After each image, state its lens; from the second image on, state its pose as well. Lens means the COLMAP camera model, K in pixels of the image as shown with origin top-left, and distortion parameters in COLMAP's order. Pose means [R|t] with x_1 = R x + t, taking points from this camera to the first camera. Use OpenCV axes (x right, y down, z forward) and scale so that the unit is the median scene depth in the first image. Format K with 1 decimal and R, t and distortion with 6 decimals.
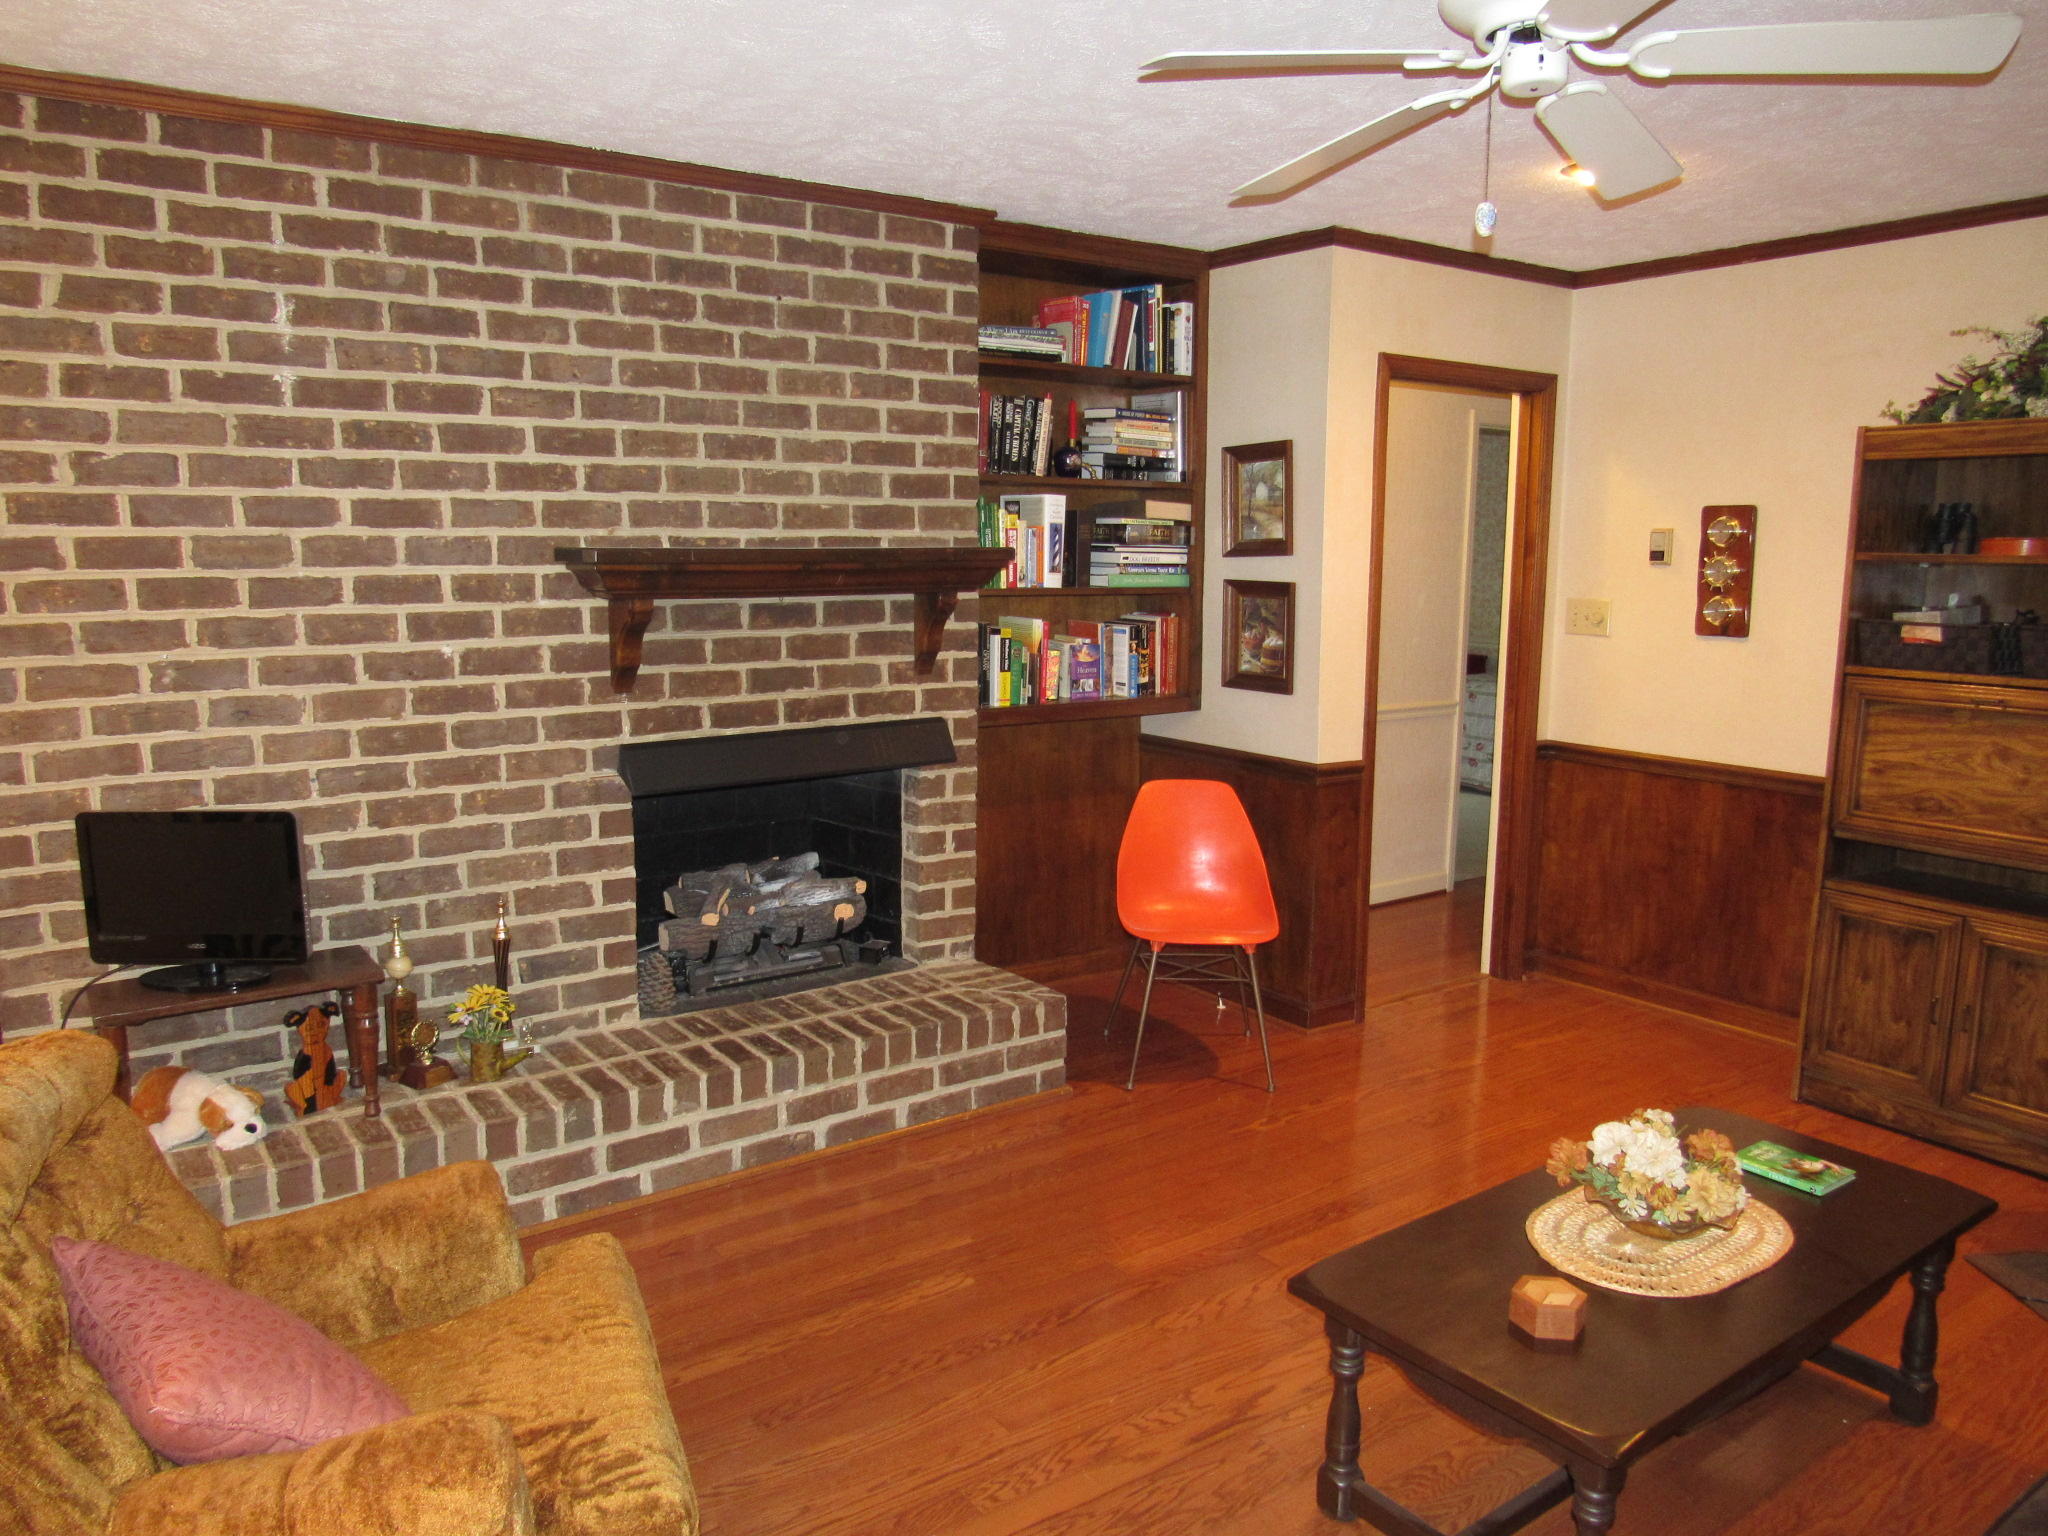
lens RADIAL K [[1465.8, 0, 1024.0], [0, 1465.8, 768.0], [0, 0, 1]] dist [-0.027168, 0.002060]
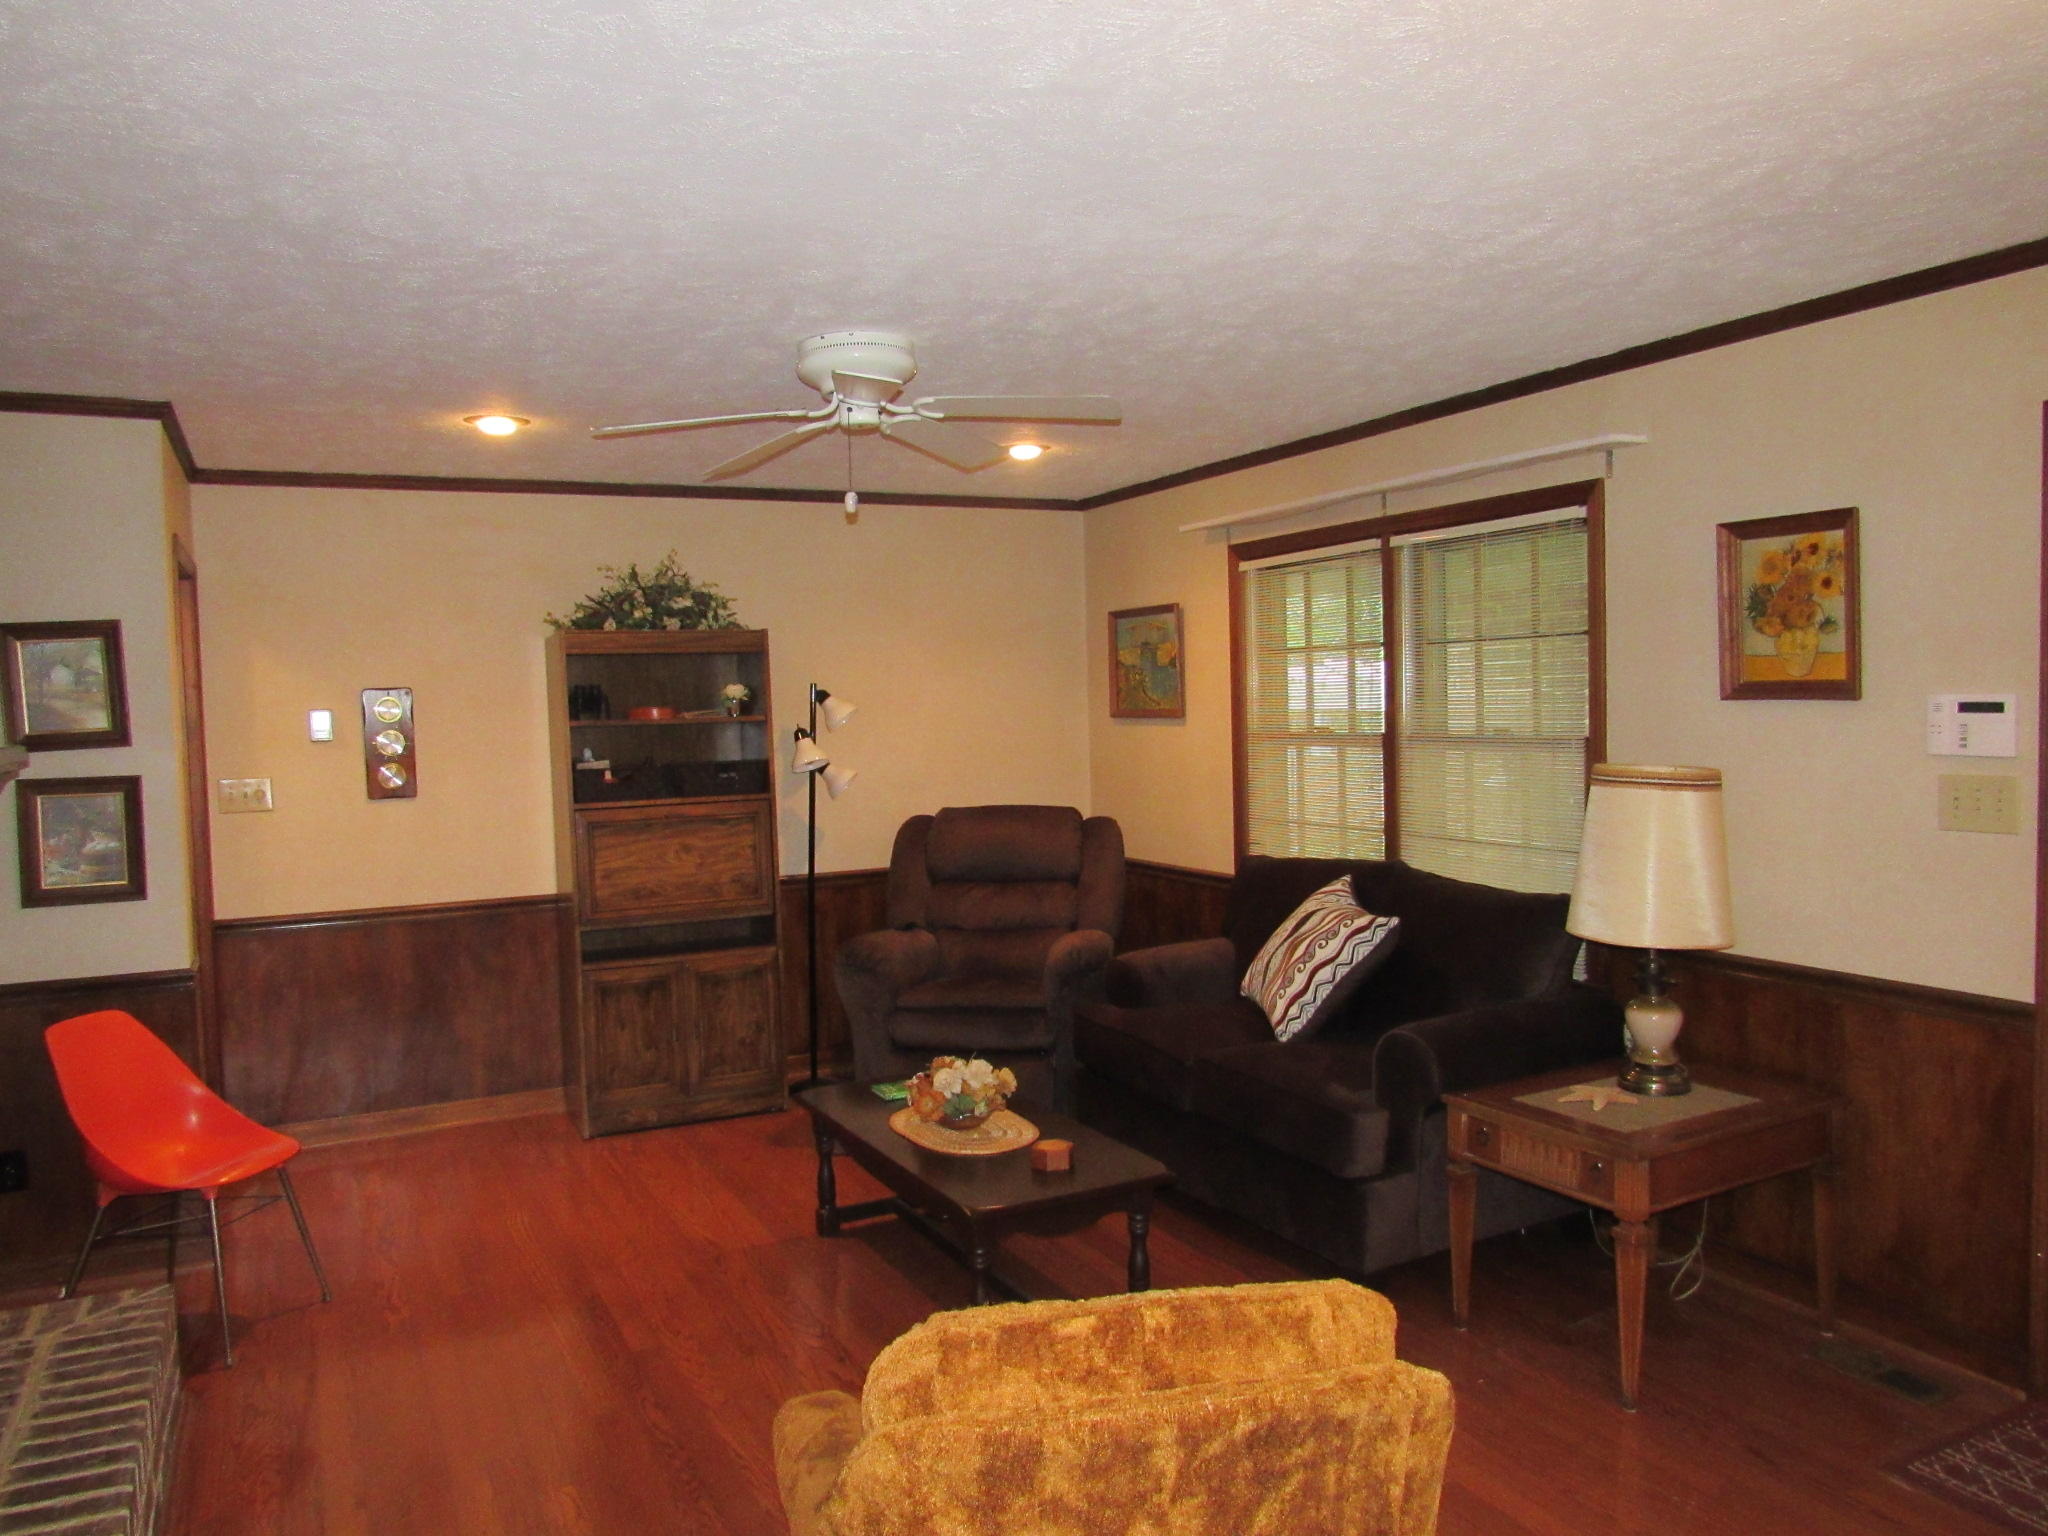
lens RADIAL K [[1465.8, 0, 1024.0], [0, 1465.8, 768.0], [0, 0, 1]] dist [-0.027168, 0.002060]
pose [[0.145496, -0.054347, 0.987865, -0.707182], [0.182411, 0.982846, 0.027204, -0.063653], [-0.972398, 0.176239, 0.152914, 0.376984]]
